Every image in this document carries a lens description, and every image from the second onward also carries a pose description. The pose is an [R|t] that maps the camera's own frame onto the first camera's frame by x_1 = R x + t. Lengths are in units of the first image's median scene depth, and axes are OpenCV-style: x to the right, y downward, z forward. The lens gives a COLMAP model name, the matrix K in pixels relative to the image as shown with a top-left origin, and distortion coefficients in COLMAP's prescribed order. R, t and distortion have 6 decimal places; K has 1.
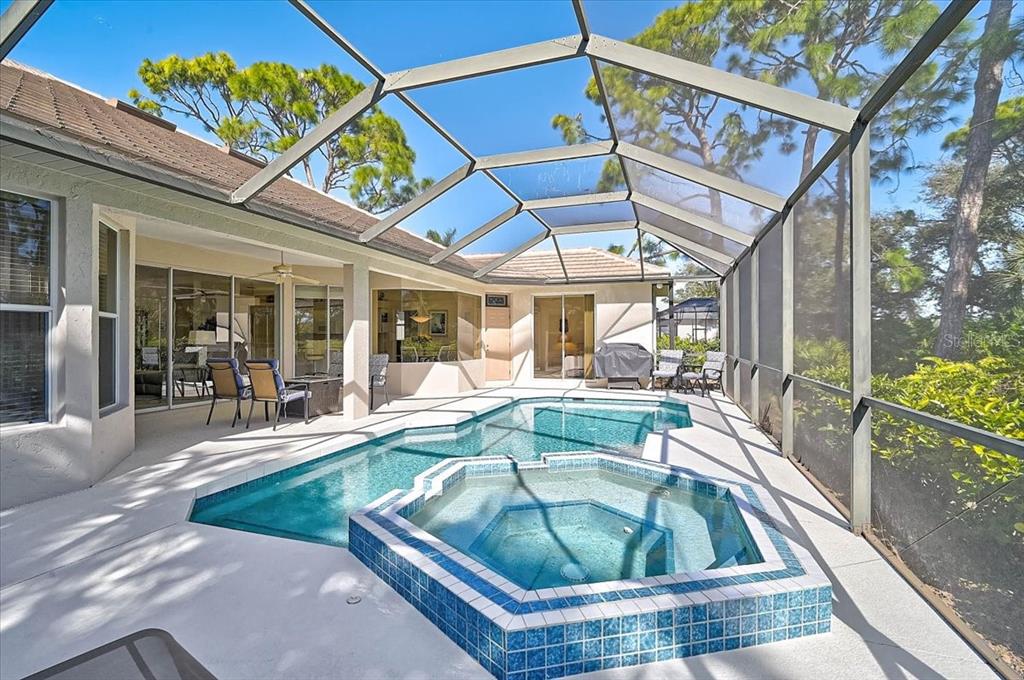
lens RADIAL K [[469.5, 0, 510.0], [0, 469.5, 335.7], [0, 0, 1]] dist [-0.002725, -0.000450]
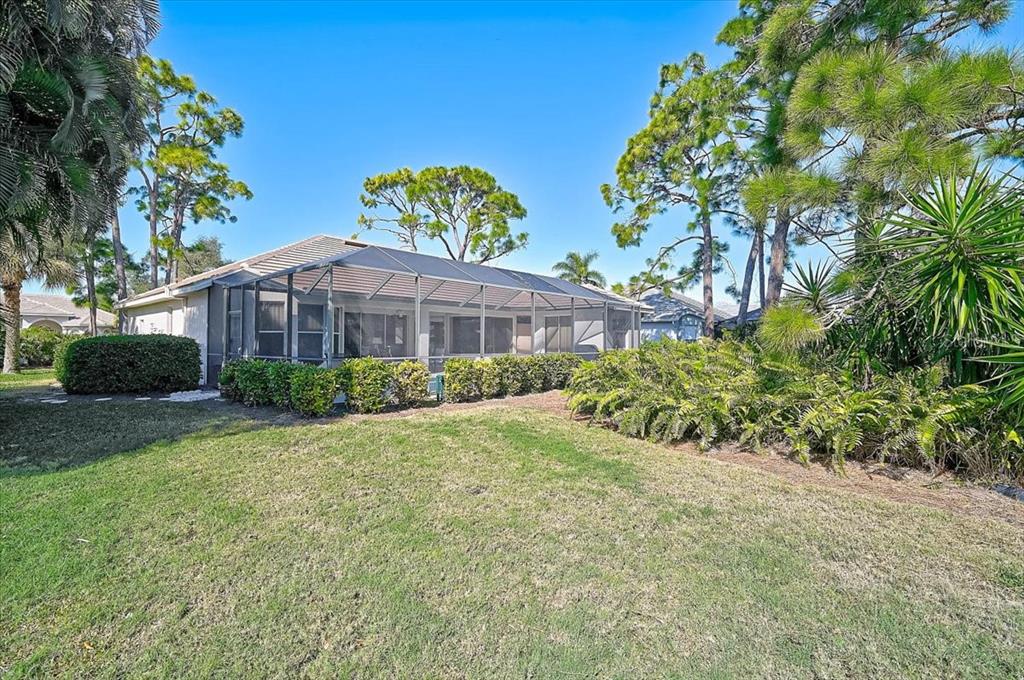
lens RADIAL K [[469.5, 0, 513.0], [0, 469.5, 340.8], [0, 0, 1]] dist [-0.002725, -0.000450]
pose [[0.926521, 0.005058, -0.376209, 0.589733], [-0.006509, 0.999975, -0.002586, 0.007358], [0.376187, 0.004845, 0.926531, -0.623170]]
